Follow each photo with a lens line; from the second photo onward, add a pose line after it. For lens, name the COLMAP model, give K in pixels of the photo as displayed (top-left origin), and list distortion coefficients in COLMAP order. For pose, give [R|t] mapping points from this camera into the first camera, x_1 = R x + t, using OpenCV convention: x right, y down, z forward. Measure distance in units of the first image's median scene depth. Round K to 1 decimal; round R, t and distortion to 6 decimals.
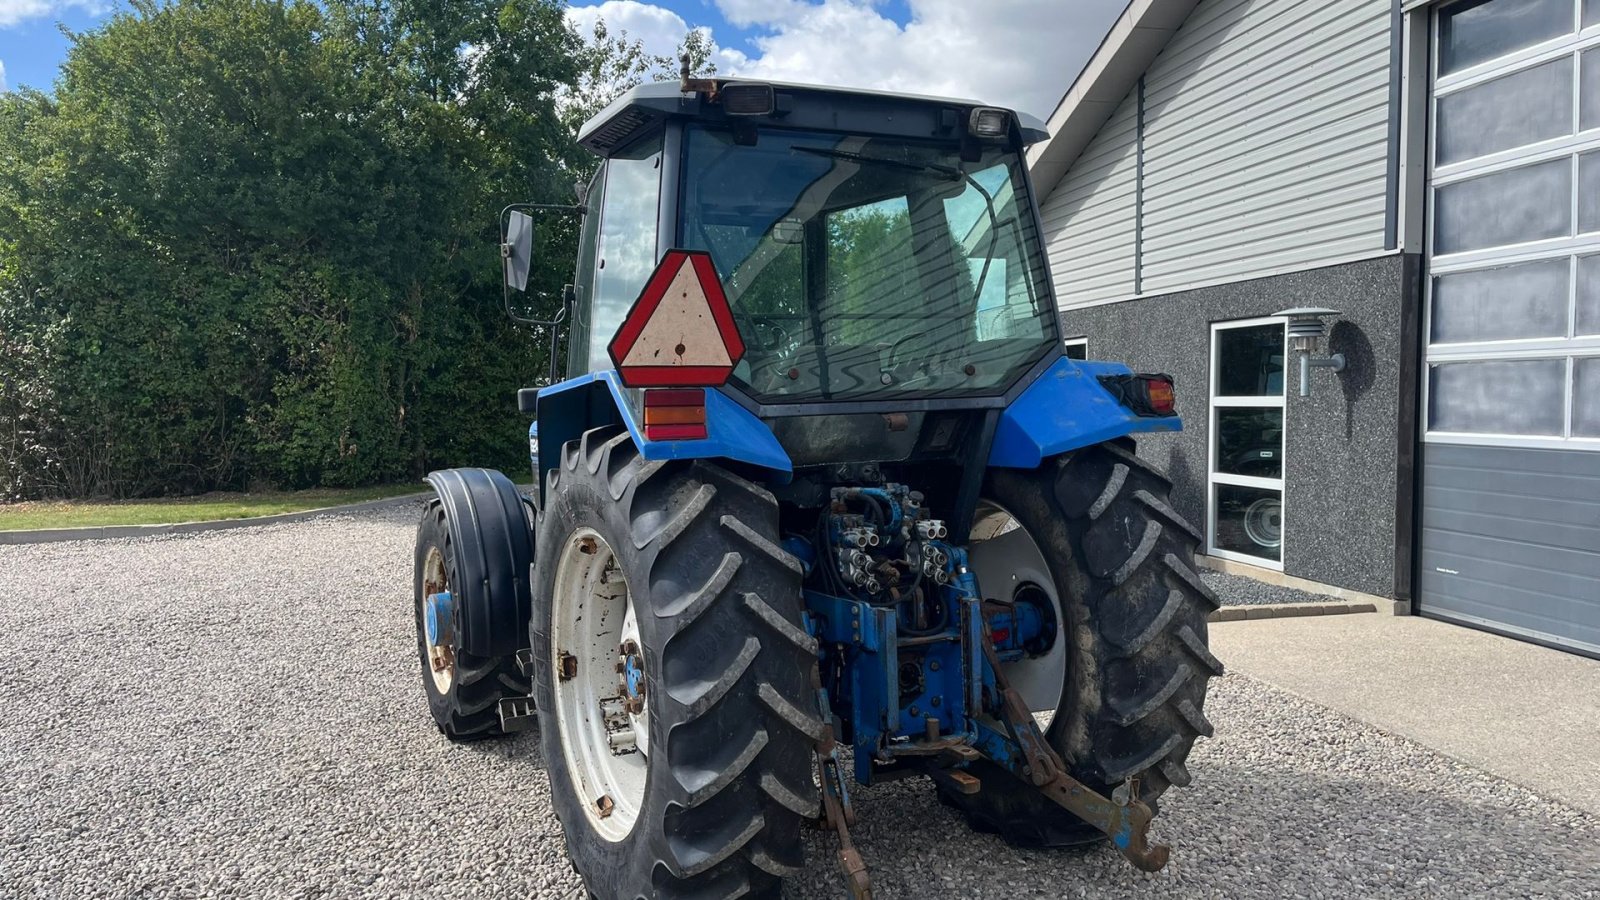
lens RADIAL K [[1211.7, 0, 801.0], [0, 1211.7, 462.0], [0, 0, 1]] dist [0.057855, -0.069331]
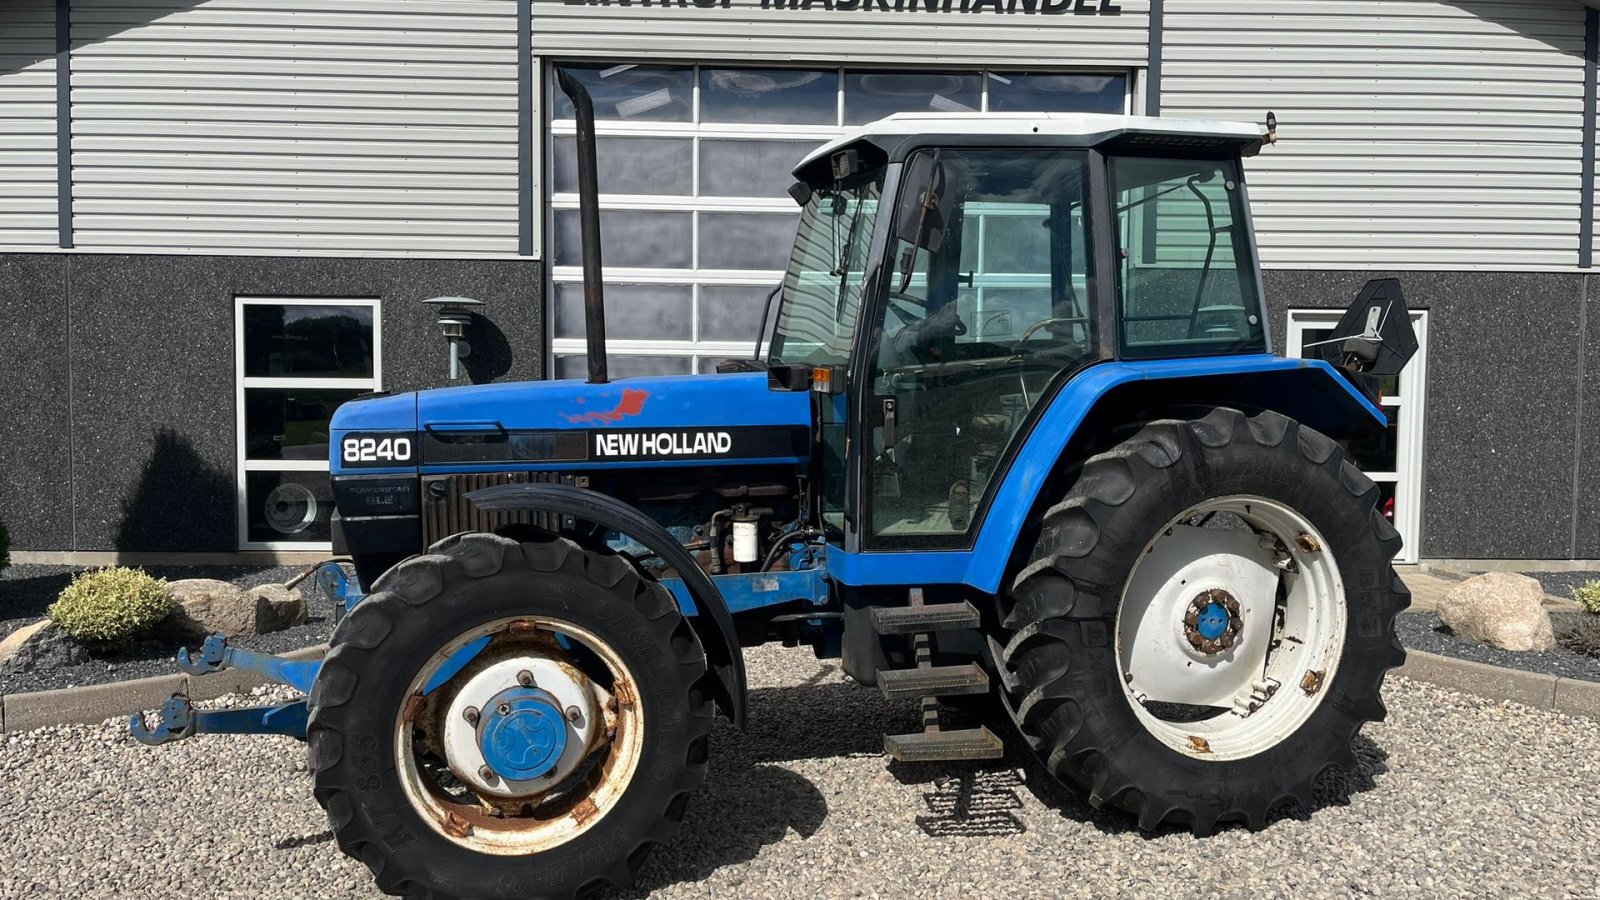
lens RADIAL K [[1211.7, 0, 796.8], [0, 1211.7, 457.3], [0, 0, 1]] dist [0.057855, -0.069331]
pose [[0.181429, -0.051183, 0.982071, -0.632814], [0.040656, 0.998181, 0.044512, -0.022662], [-0.982563, 0.031852, 0.183180, 0.549623]]
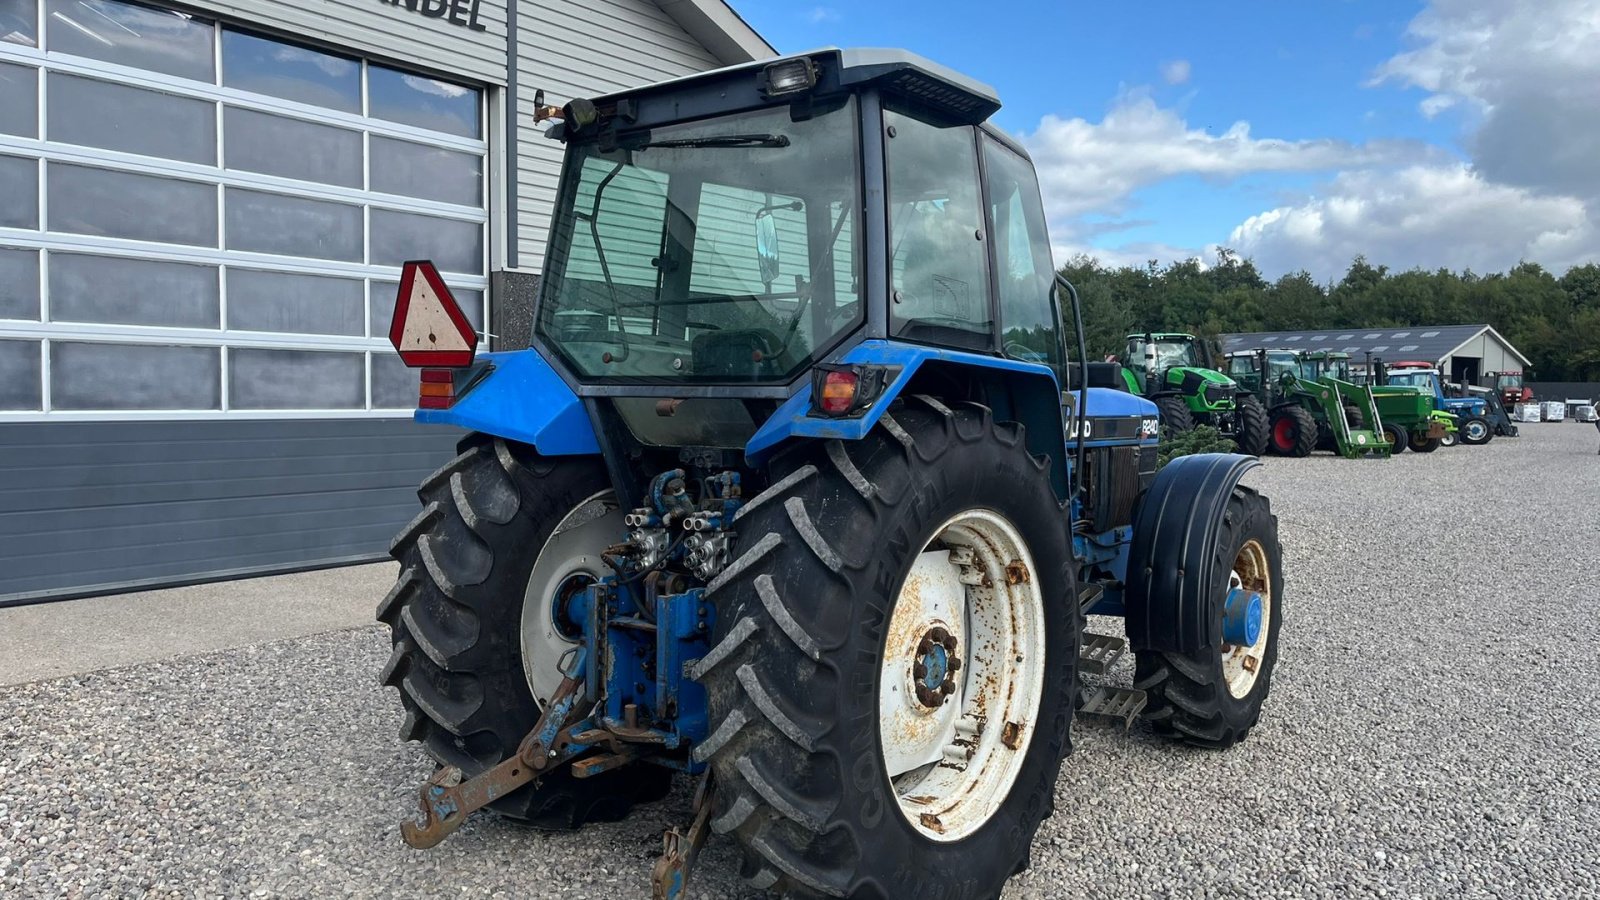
lens RADIAL K [[1211.7, 0, 796.4], [0, 1211.7, 445.9], [0, 0, 1]] dist [0.057855, -0.069331]
pose [[-0.642493, -0.038994, 0.765298, -0.587447], [0.031704, 0.996497, 0.077391, -0.046326], [-0.765635, 0.073986, -0.639006, 1.040205]]
